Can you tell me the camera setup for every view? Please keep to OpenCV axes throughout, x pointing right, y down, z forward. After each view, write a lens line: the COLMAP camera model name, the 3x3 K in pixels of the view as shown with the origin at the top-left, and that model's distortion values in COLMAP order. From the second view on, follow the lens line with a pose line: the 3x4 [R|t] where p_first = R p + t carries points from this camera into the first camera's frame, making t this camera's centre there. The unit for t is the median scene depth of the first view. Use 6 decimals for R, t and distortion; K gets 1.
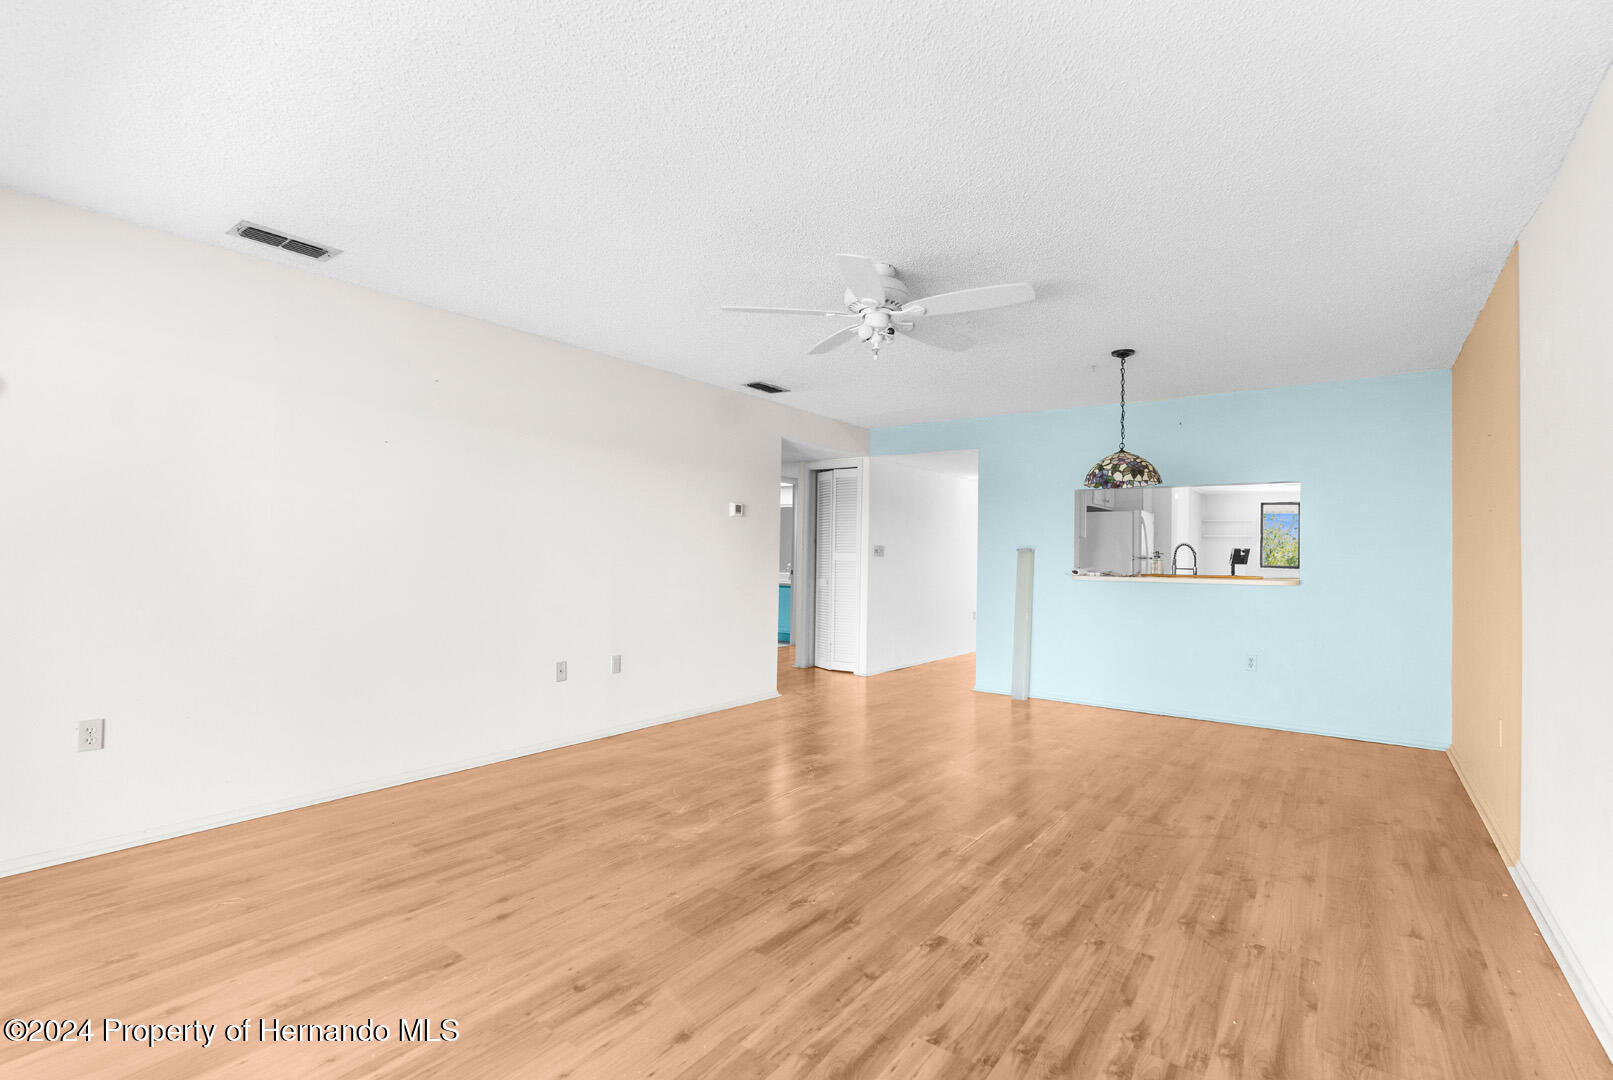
lens RADIAL K [[733.4, 0, 810.8], [0, 733.4, 533.1], [0, 0, 1]] dist [-0.010731, 0.003423]
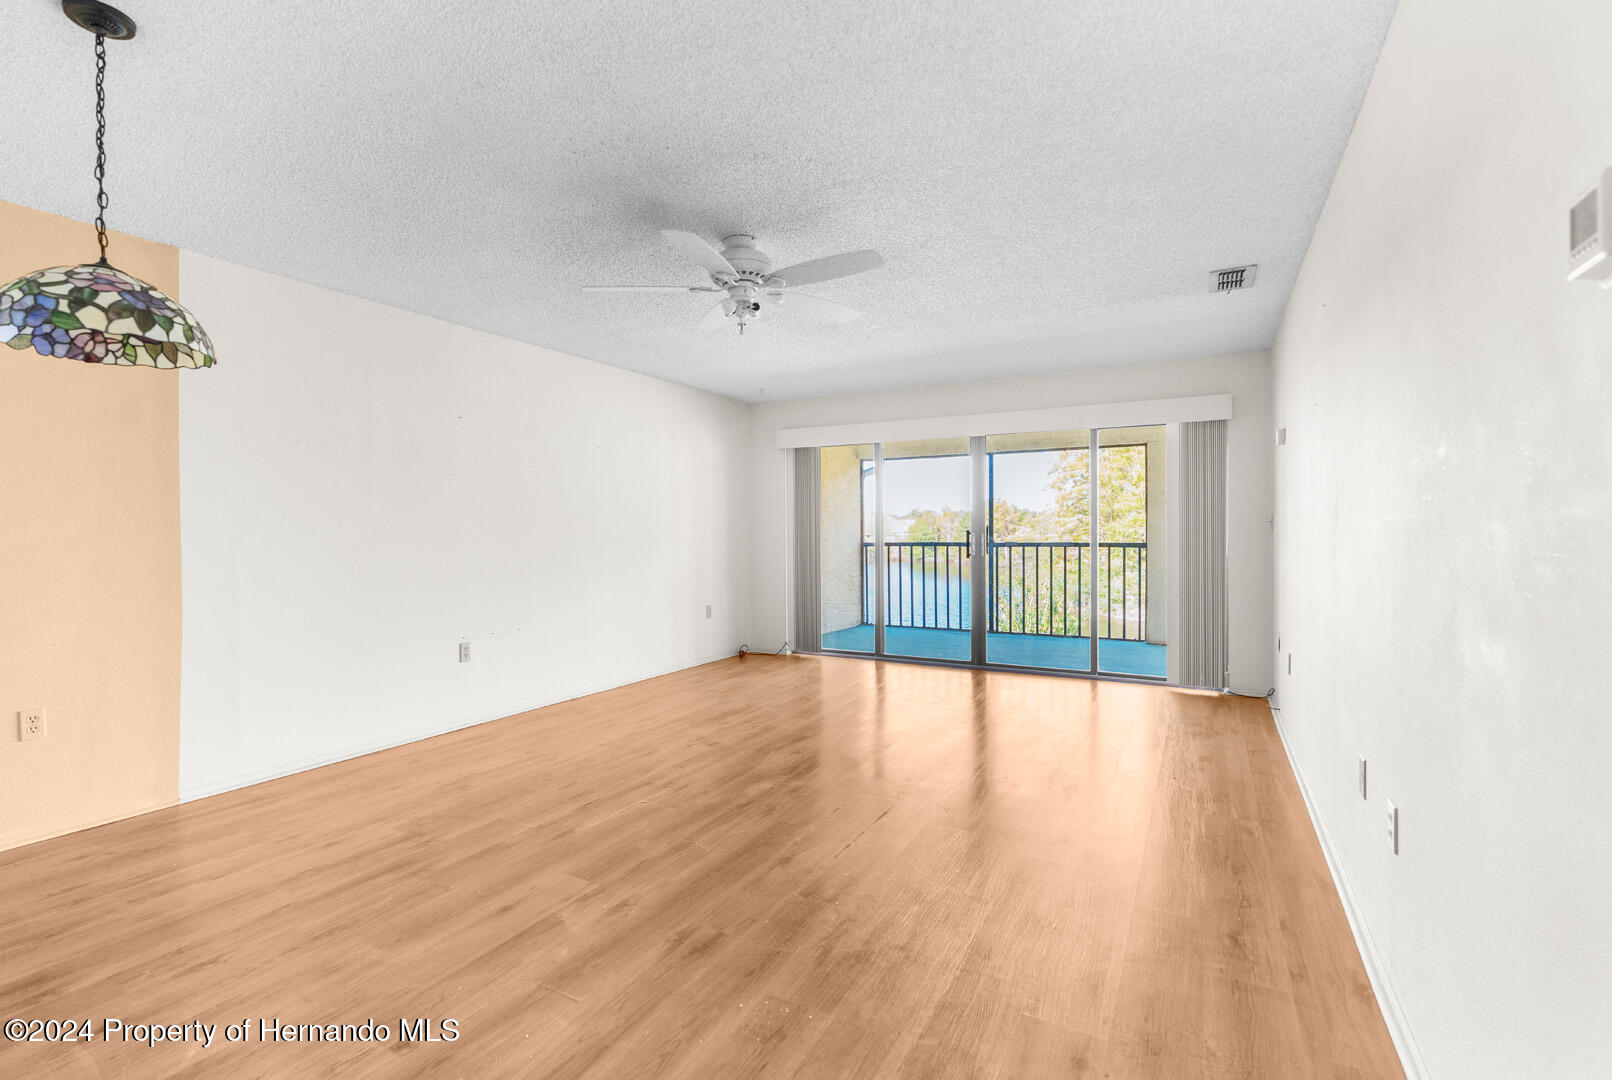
lens RADIAL K [[732.9, 0, 801.6], [0, 732.9, 538.9], [0, 0, 1]] dist [-0.010731, 0.003423]
pose [[-0.992325, -0.009920, -0.123255, 0.143991], [-0.007187, 0.999719, -0.022601, 0.068287], [0.123444, -0.021542, -0.992118, 2.242755]]
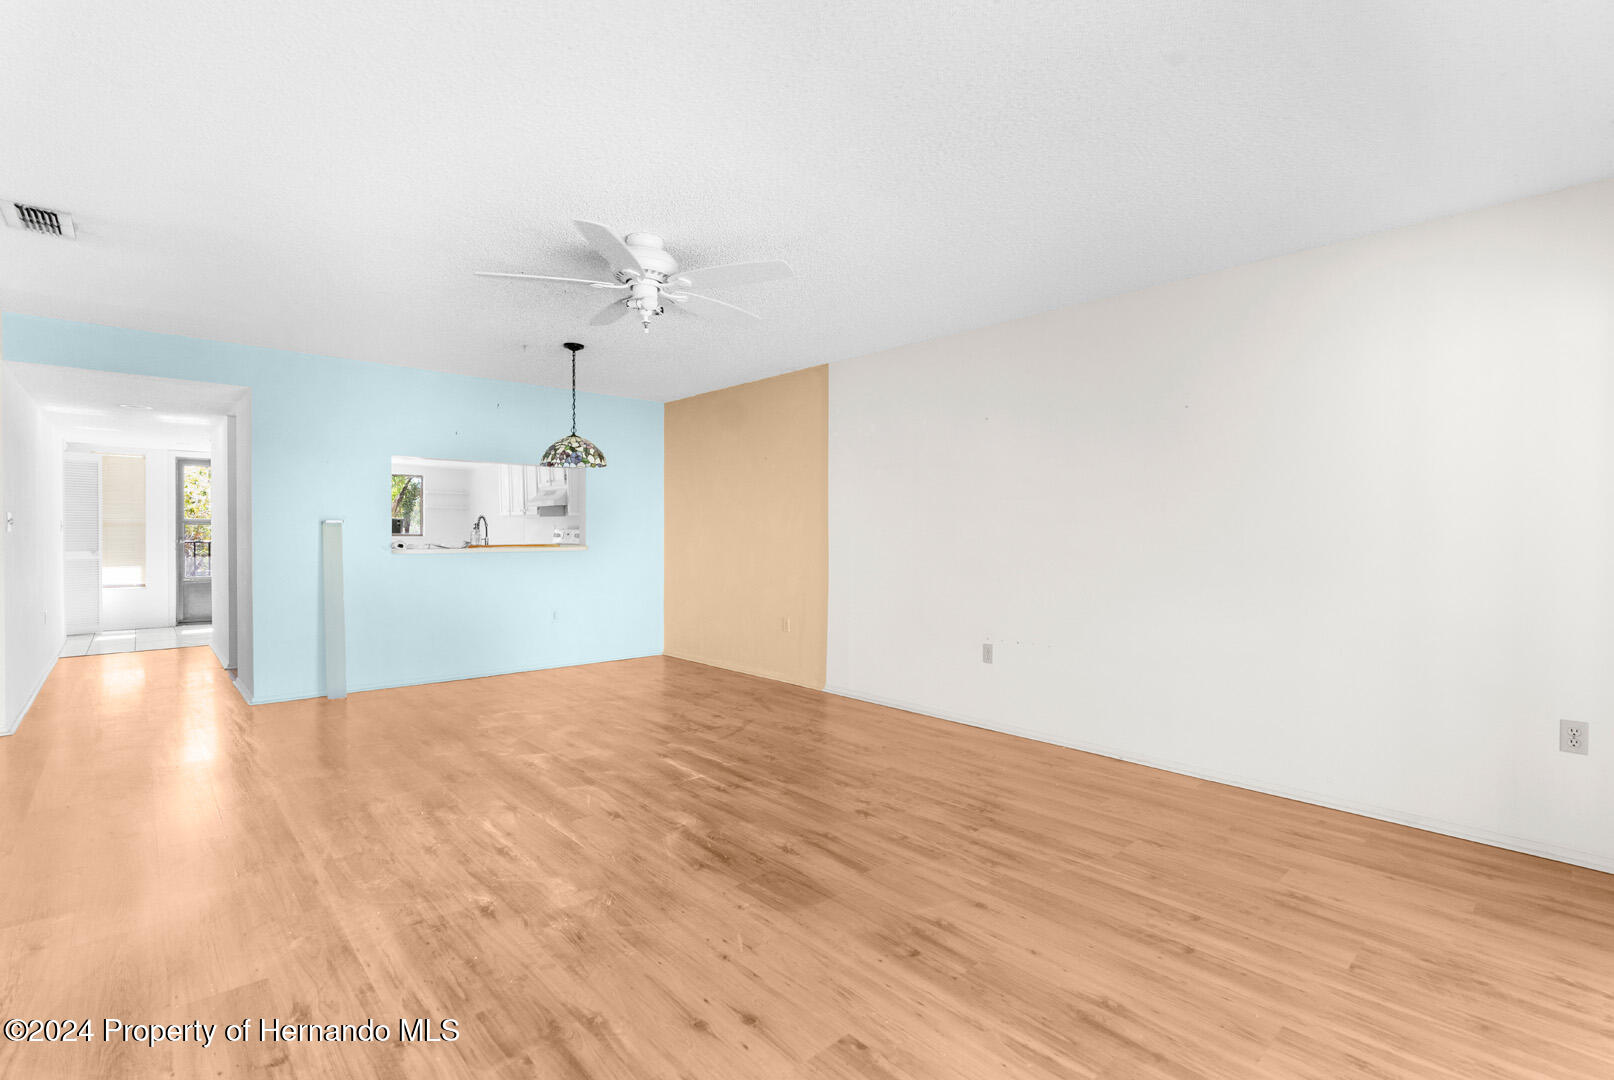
lens RADIAL K [[733.8, 0, 812.5], [0, 733.8, 536.4], [0, 0, 1]] dist [-0.010731, 0.003423]
pose [[0.189880, -0.019989, 0.981604, -0.946068], [-0.033009, 0.999098, 0.026730, 0.000412], [-0.981252, -0.037477, 0.189049, 0.669108]]
